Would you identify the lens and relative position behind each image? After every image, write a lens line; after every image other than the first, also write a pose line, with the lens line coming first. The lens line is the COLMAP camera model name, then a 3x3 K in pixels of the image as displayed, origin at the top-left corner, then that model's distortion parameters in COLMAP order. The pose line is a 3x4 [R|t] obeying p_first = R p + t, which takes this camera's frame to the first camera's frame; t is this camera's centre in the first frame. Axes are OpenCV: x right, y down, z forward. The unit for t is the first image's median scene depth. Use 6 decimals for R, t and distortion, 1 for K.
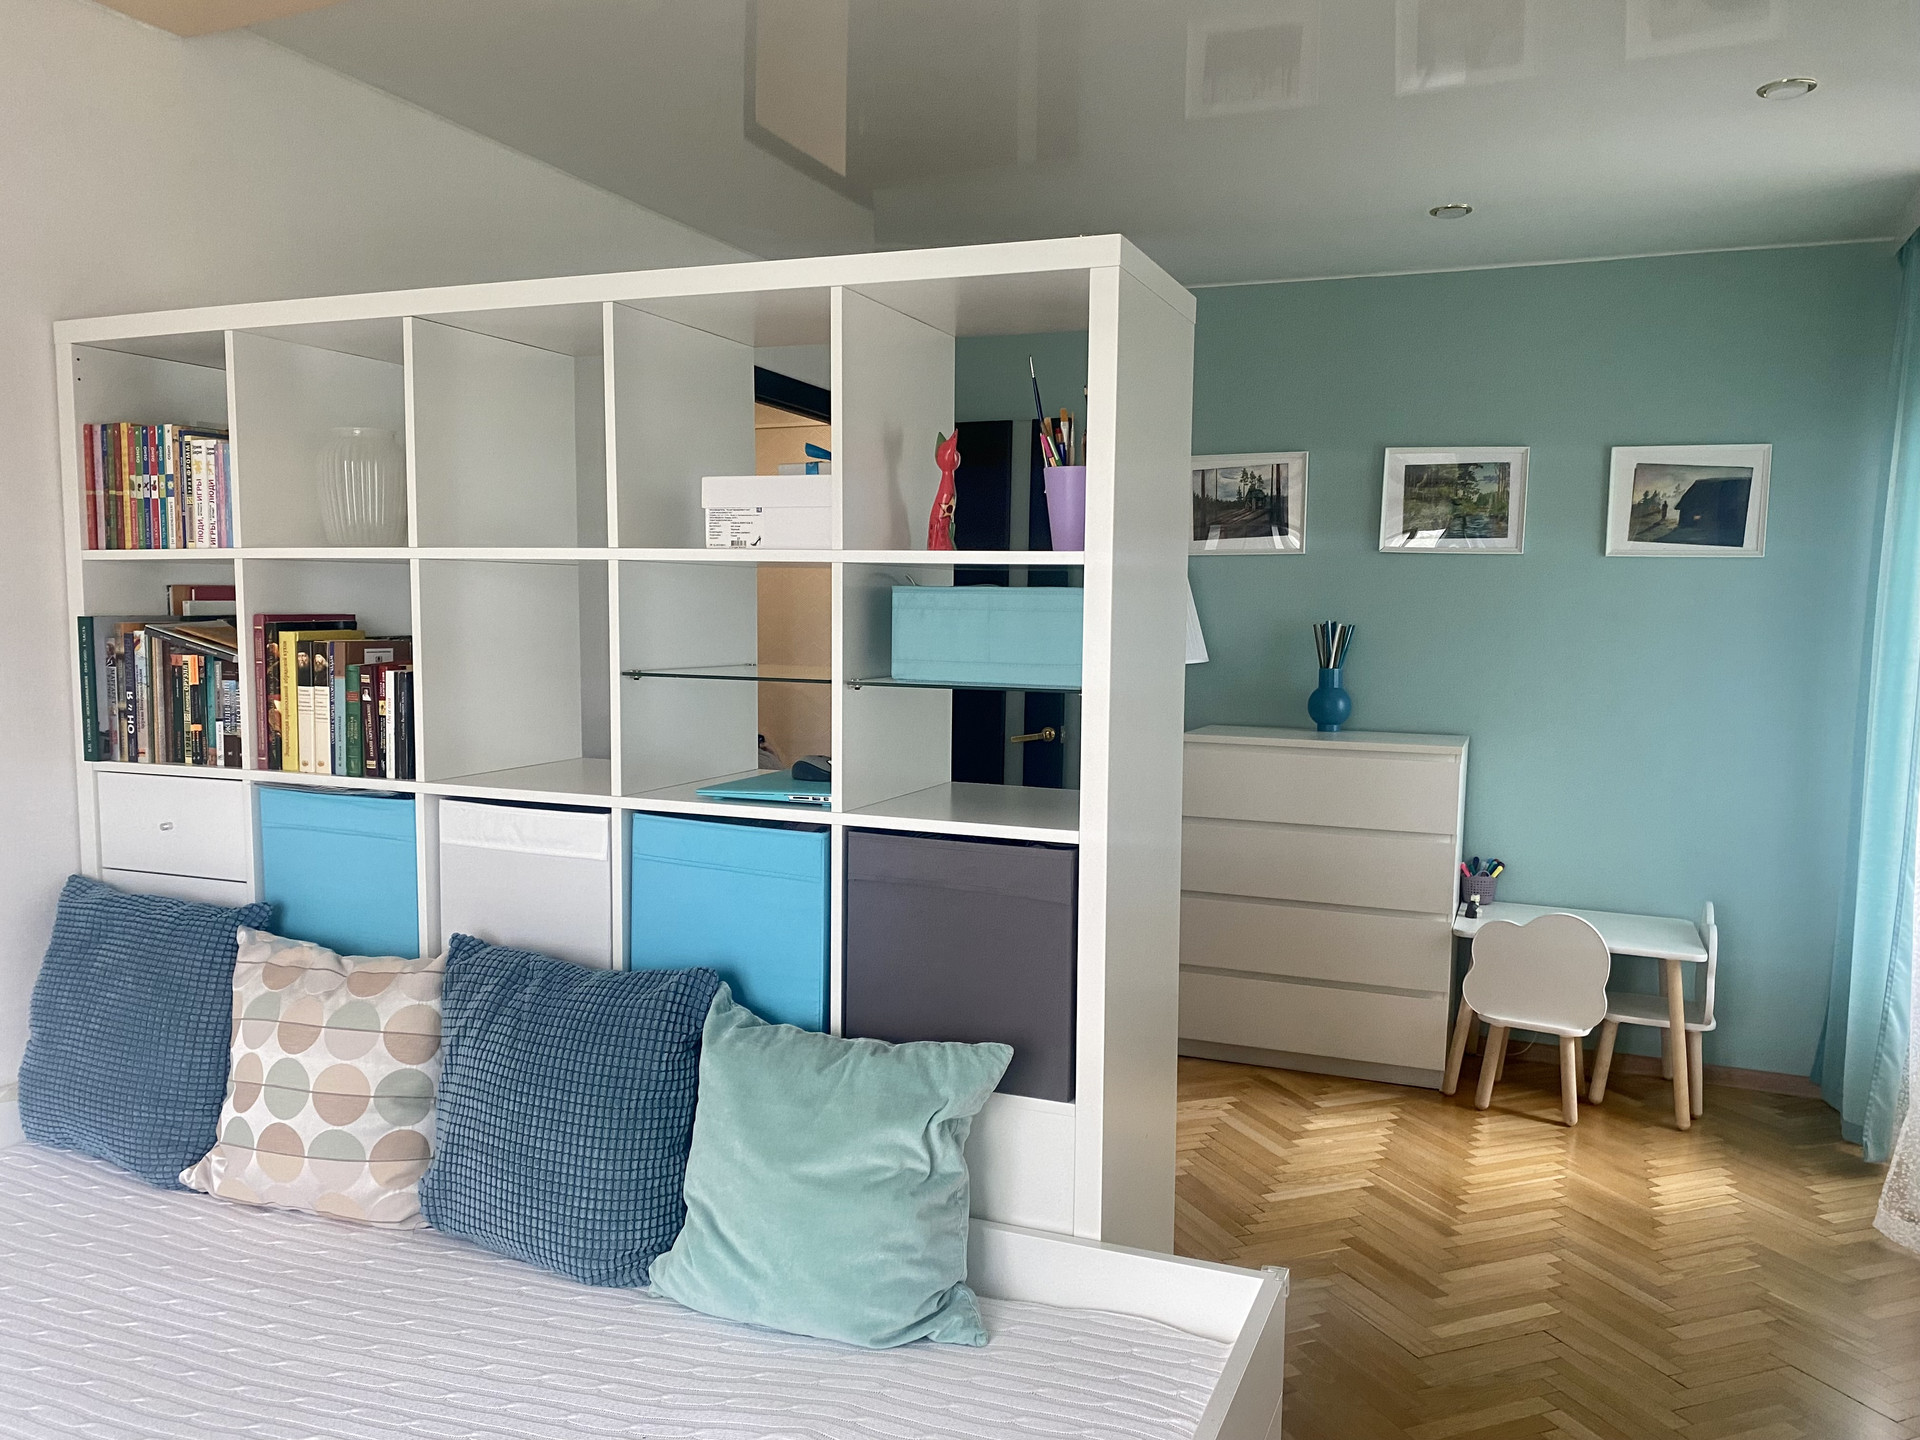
lens RADIAL K [[1467.6, 0, 971.7], [0, 1467.6, 750.1], [0, 0, 1]] dist [0.040056, -0.047740]
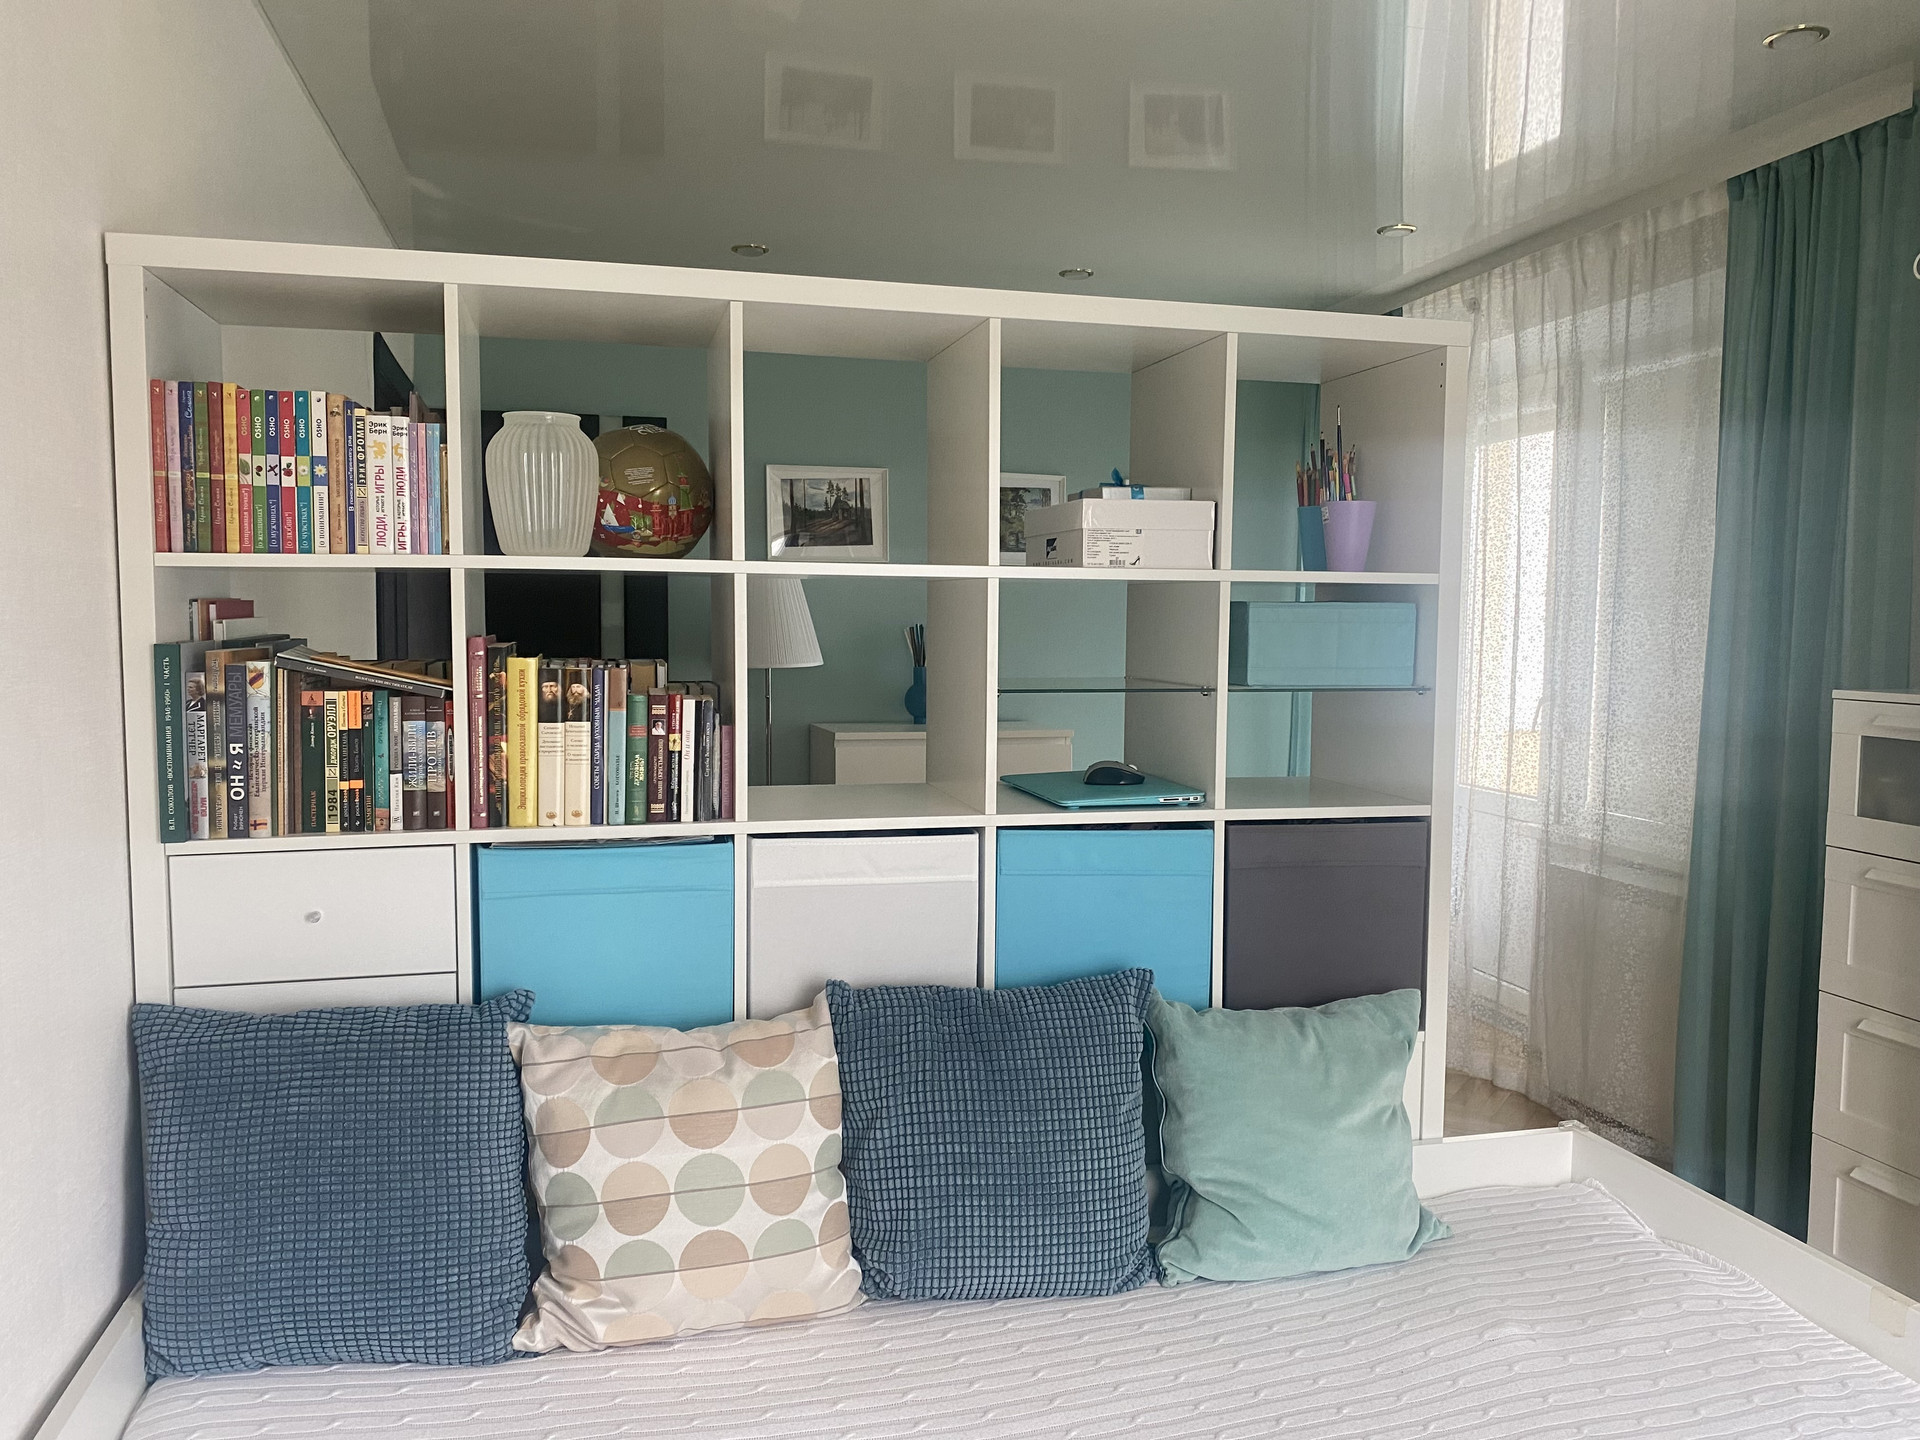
lens RADIAL K [[1467.6, 0, 976.3], [0, 1467.6, 724.8], [0, 0, 1]] dist [0.040056, -0.047740]
pose [[0.797977, -0.052854, 0.600366, -0.750814], [0.061415, 0.998093, 0.006239, -0.032100], [-0.599550, 0.031893, 0.799701, 0.191391]]
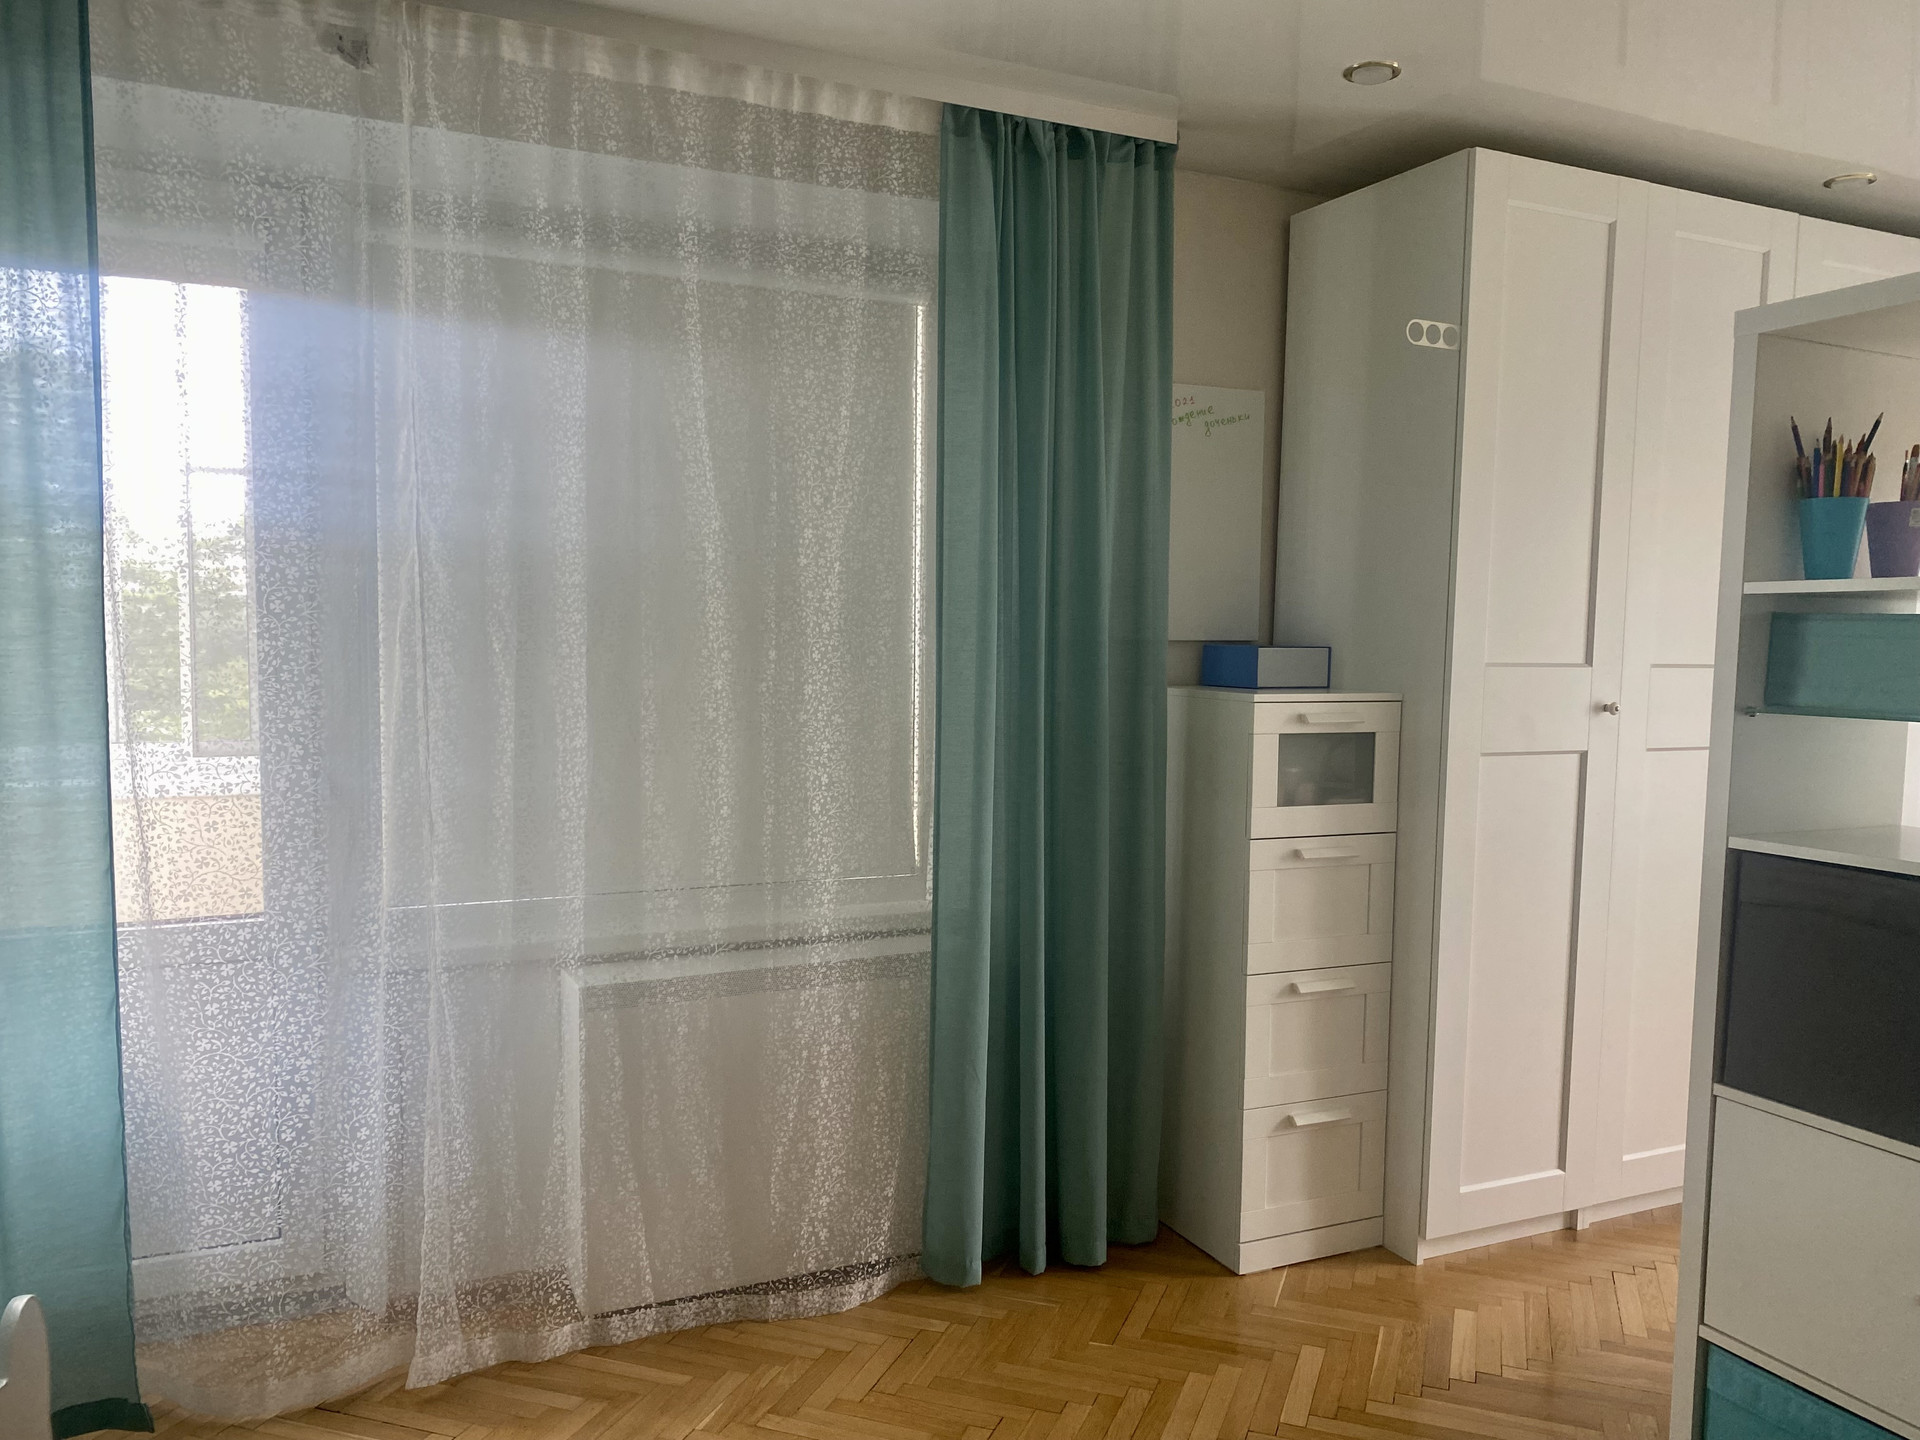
lens RADIAL K [[1467.6, 0, 1005.1], [0, 1467.6, 742.0], [0, 0, 1]] dist [0.040056, -0.047740]
pose [[-0.756852, -0.072845, 0.649514, -0.187415], [0.035020, 0.987822, 0.151595, -0.159132], [-0.652647, 0.137481, -0.745084, 1.698979]]
